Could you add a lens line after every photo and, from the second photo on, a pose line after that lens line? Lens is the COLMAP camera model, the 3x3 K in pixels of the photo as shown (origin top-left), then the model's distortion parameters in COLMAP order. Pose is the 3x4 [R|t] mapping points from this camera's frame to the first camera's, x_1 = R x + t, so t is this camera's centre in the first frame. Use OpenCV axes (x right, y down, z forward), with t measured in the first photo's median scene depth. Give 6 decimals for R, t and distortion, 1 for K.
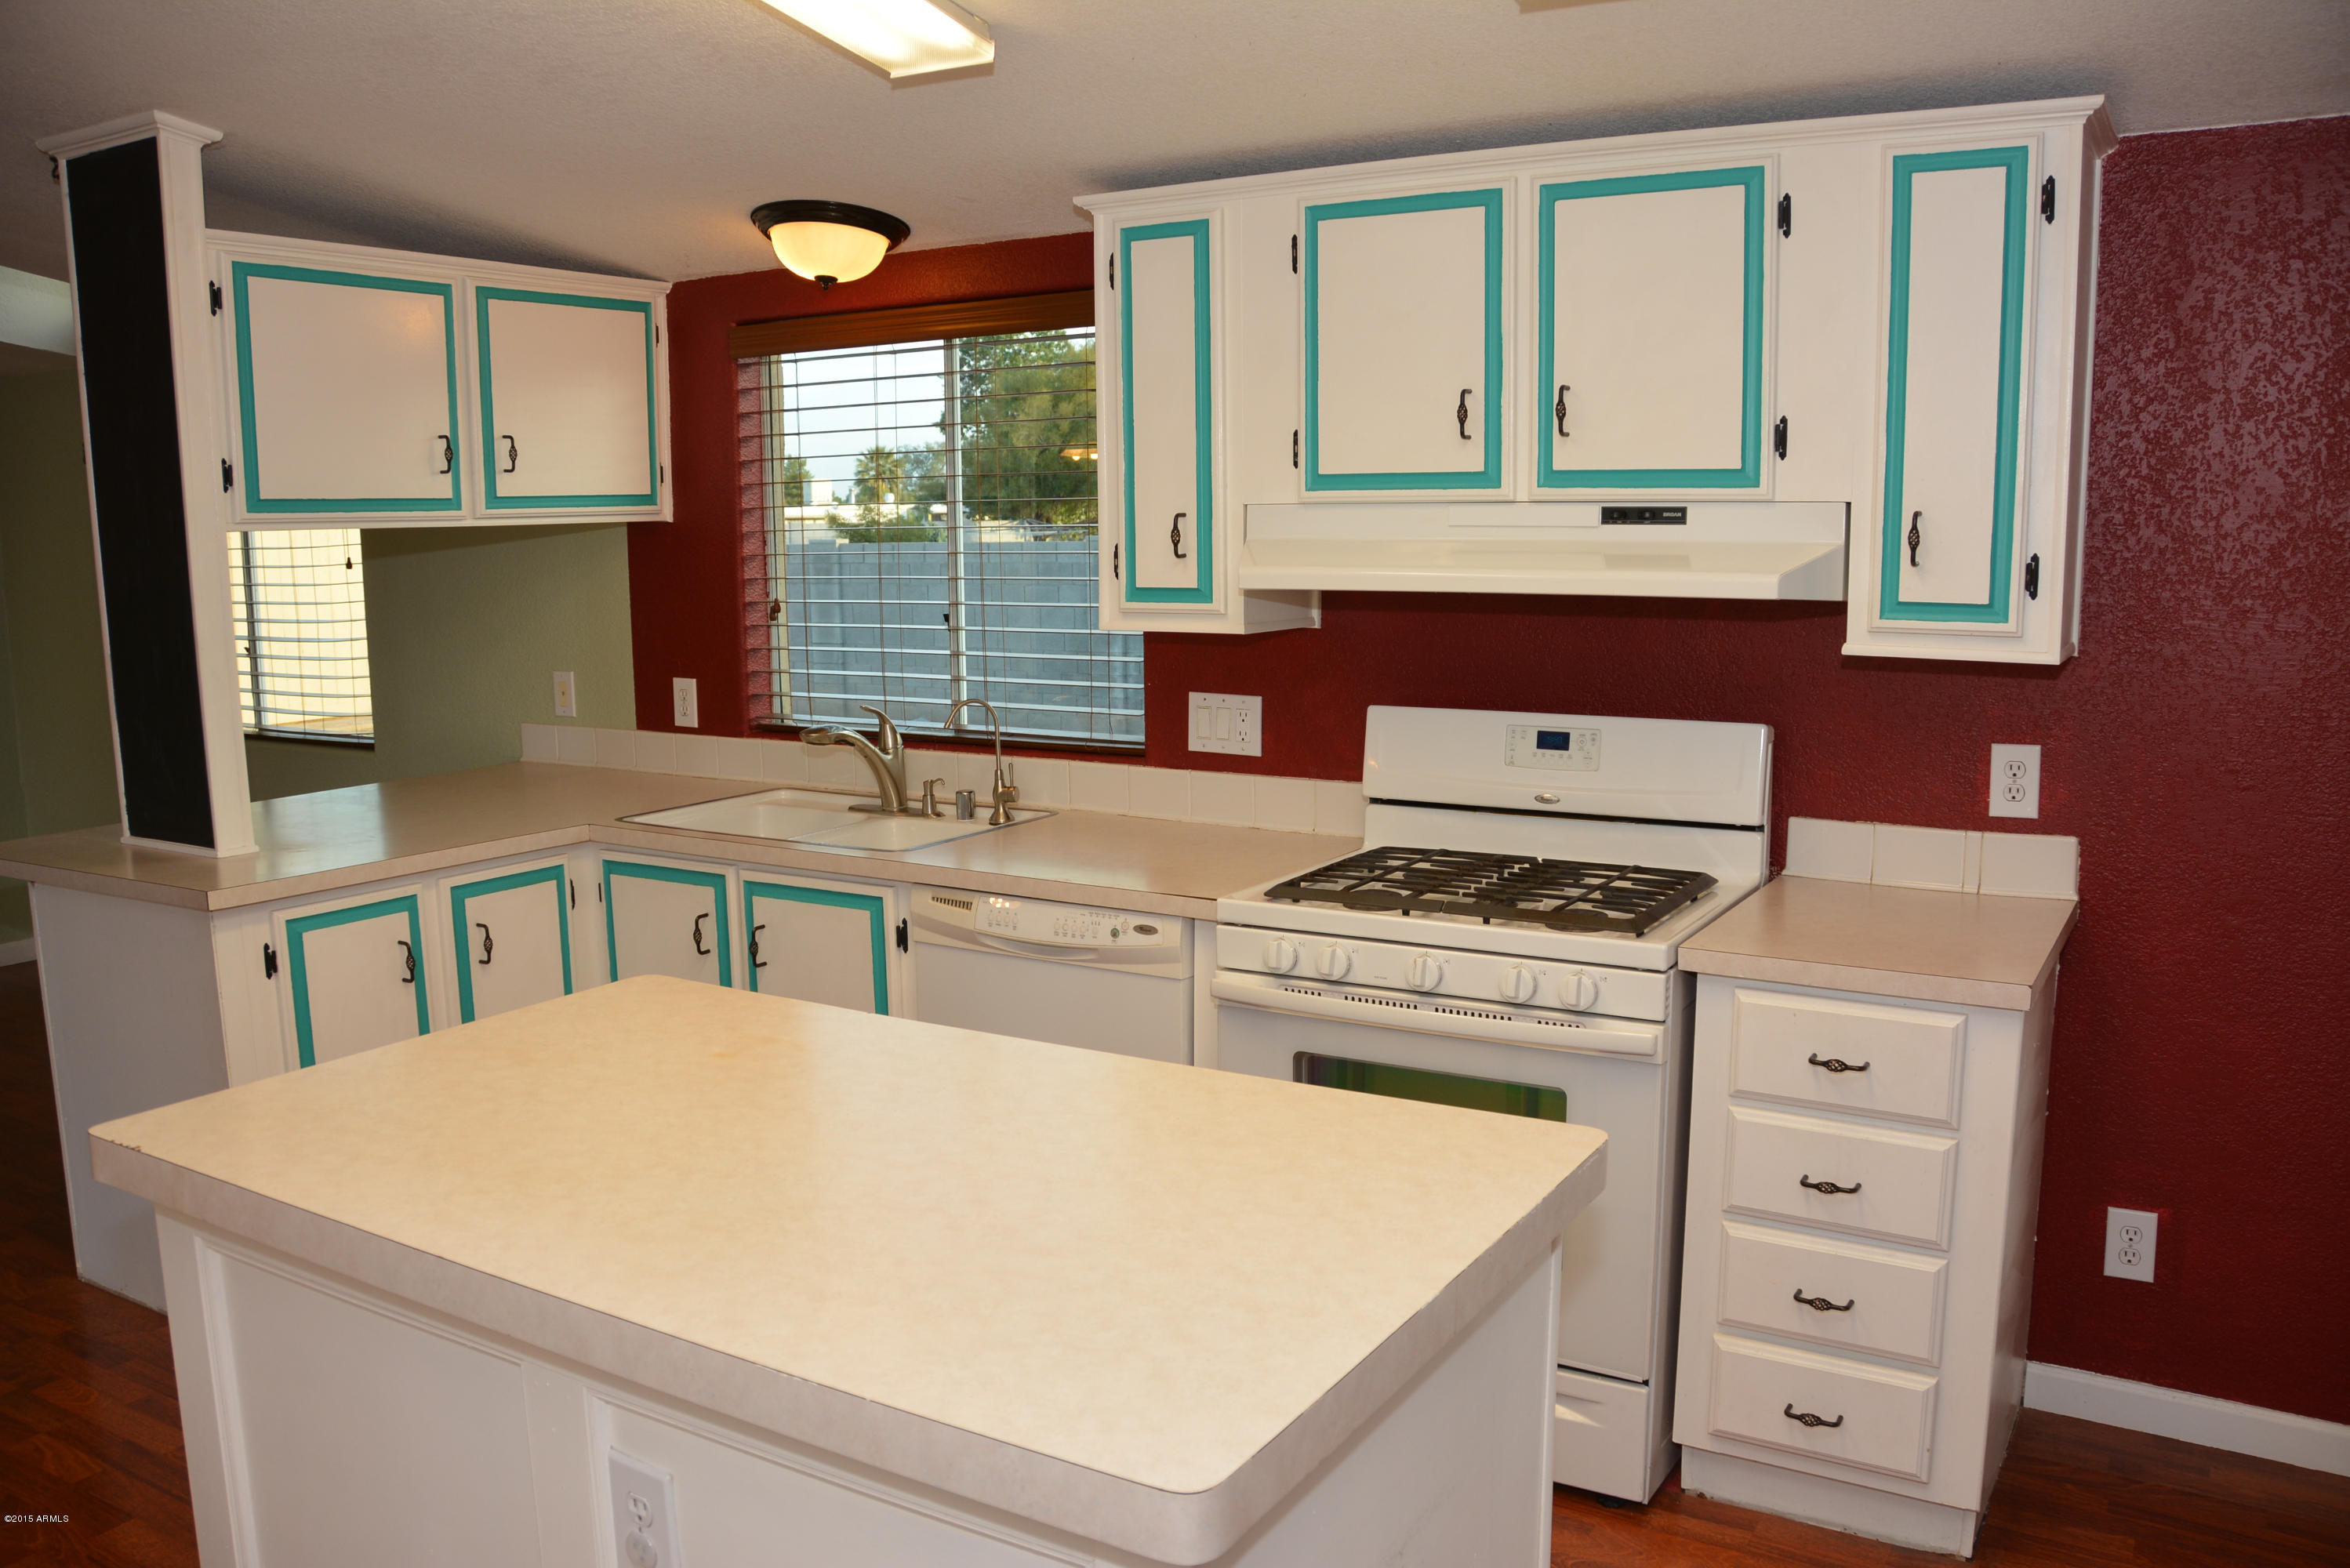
lens RADIAL K [[1830.4, 0, 1187.6], [0, 1830.4, 790.1], [0, 0, 1]] dist [-0.153271, 0.101388]
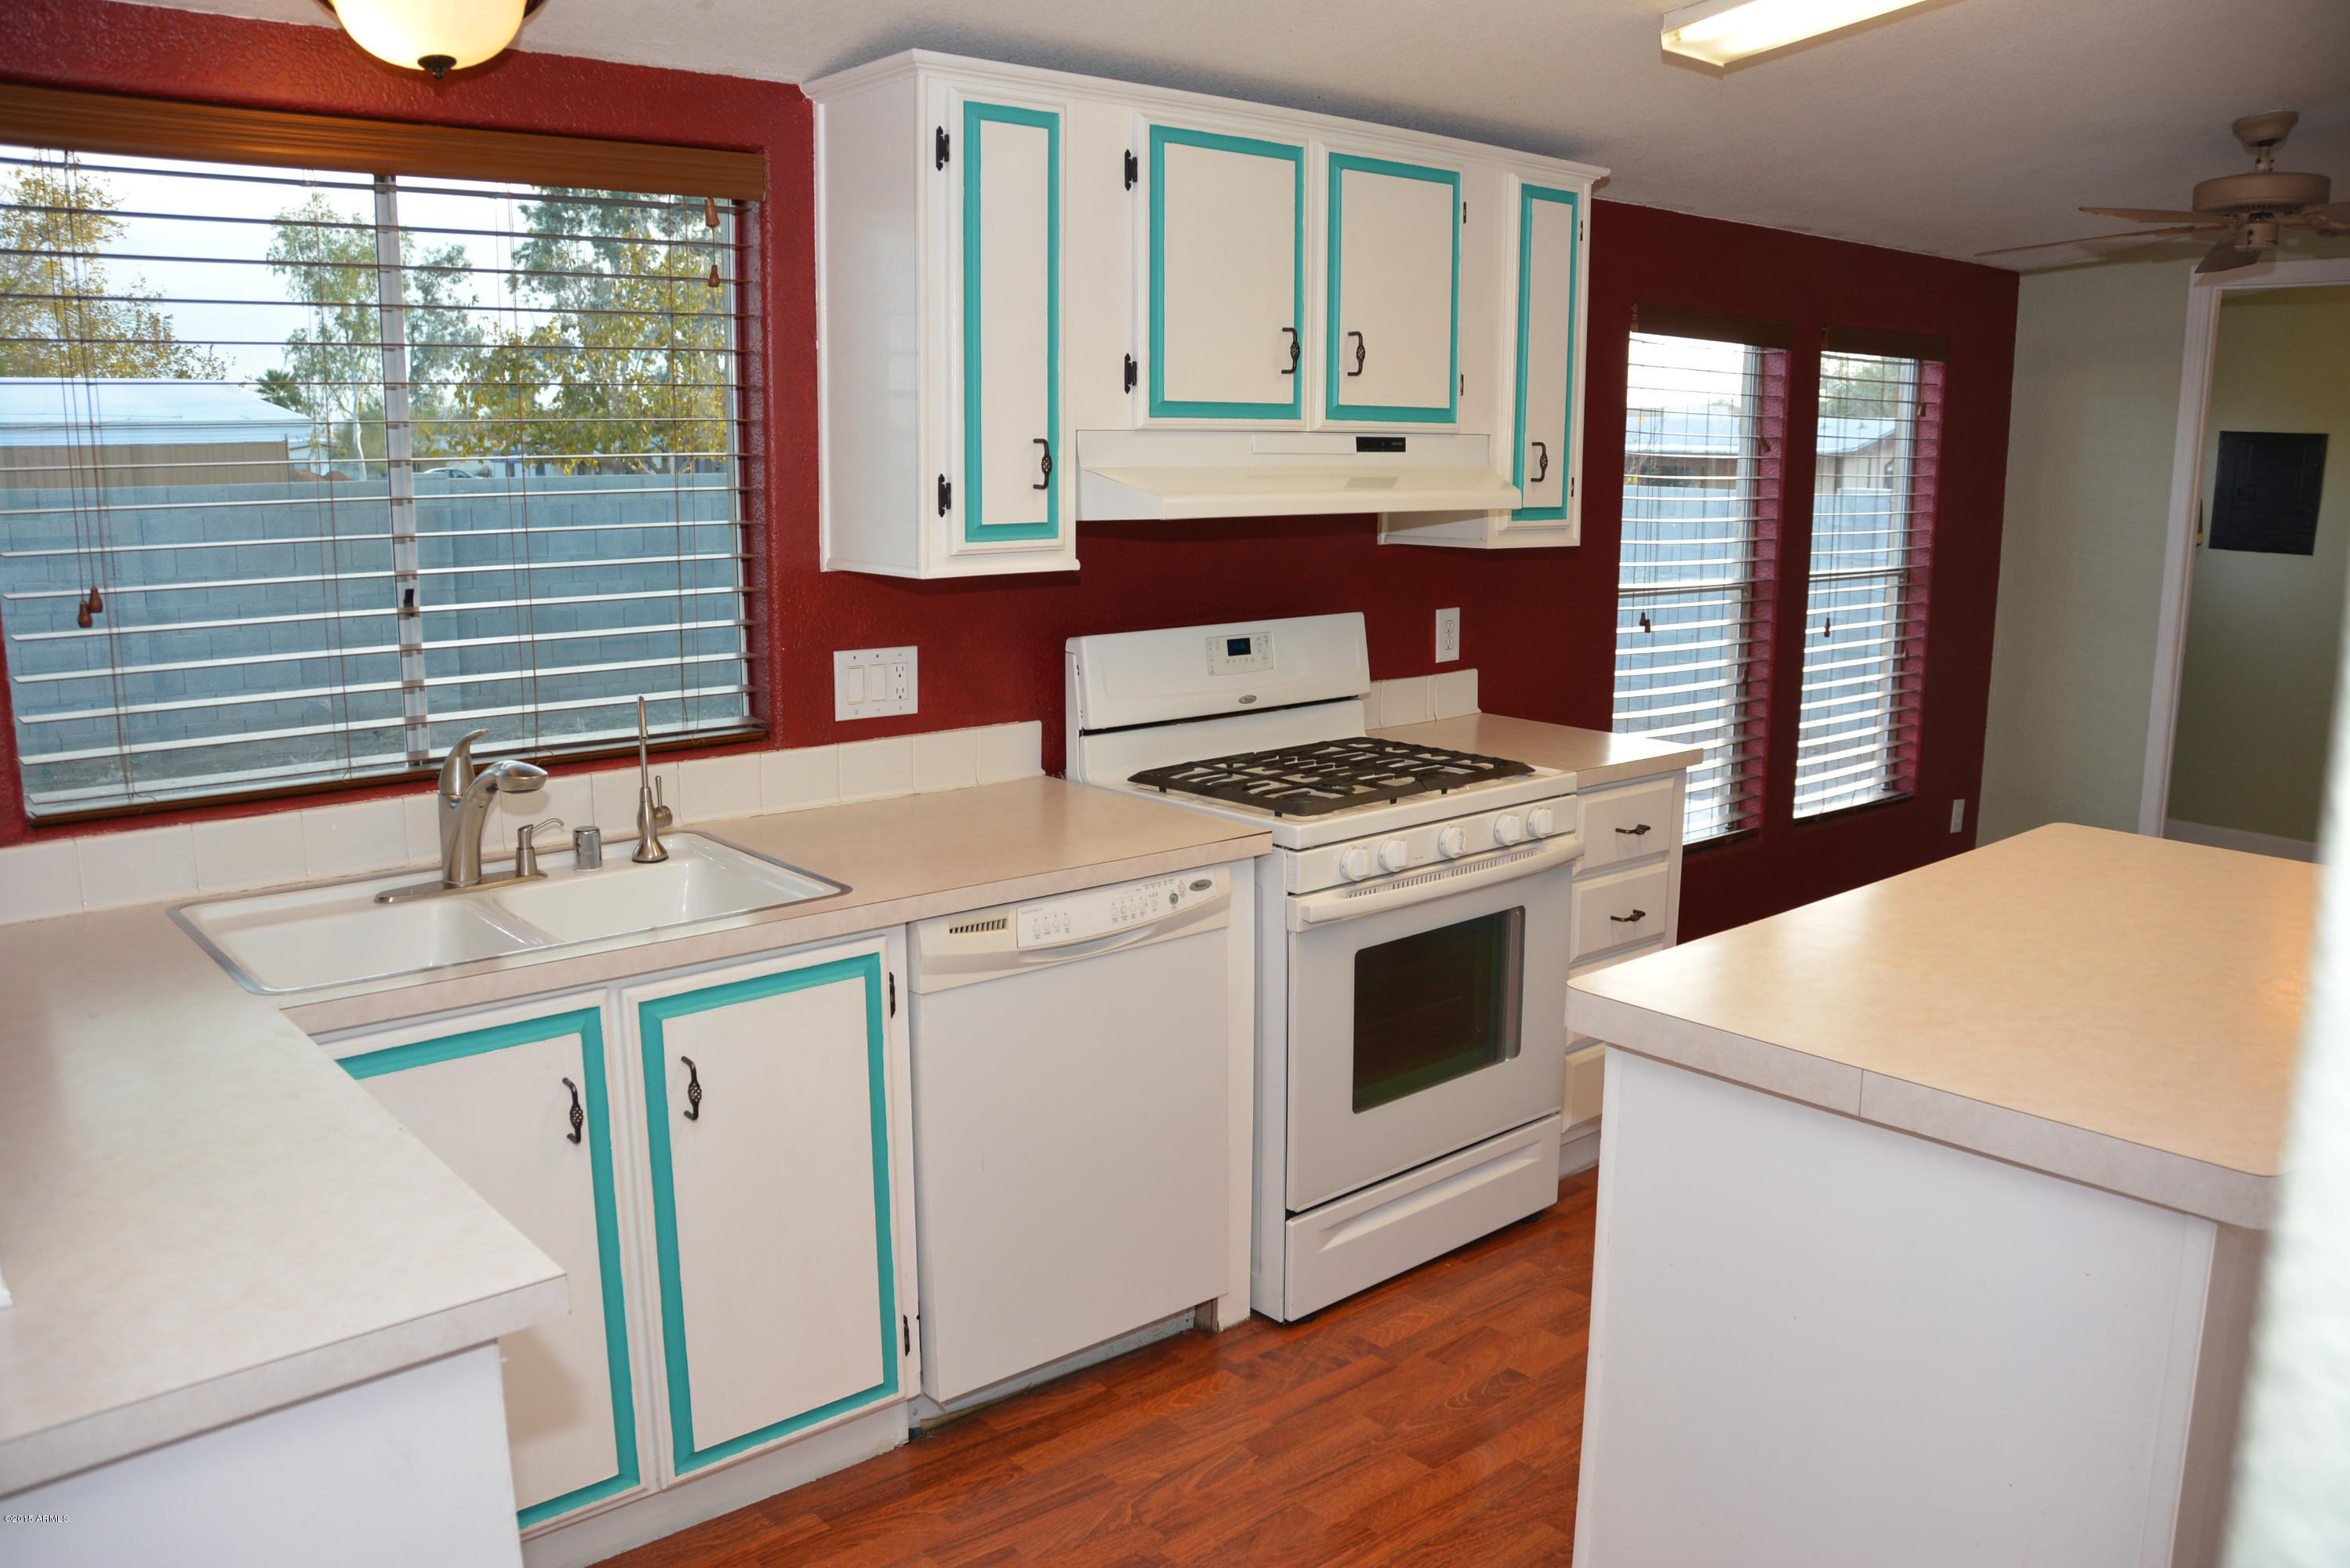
lens RADIAL K [[1830.4, 0, 1197.4], [0, 1830.4, 787.6], [0, 0, 1]] dist [-0.153271, 0.101388]
pose [[0.312066, -0.169457, 0.934826, -0.824433], [0.131745, 0.982177, 0.134061, -0.091430], [-0.940882, 0.081323, 0.328829, 0.634784]]
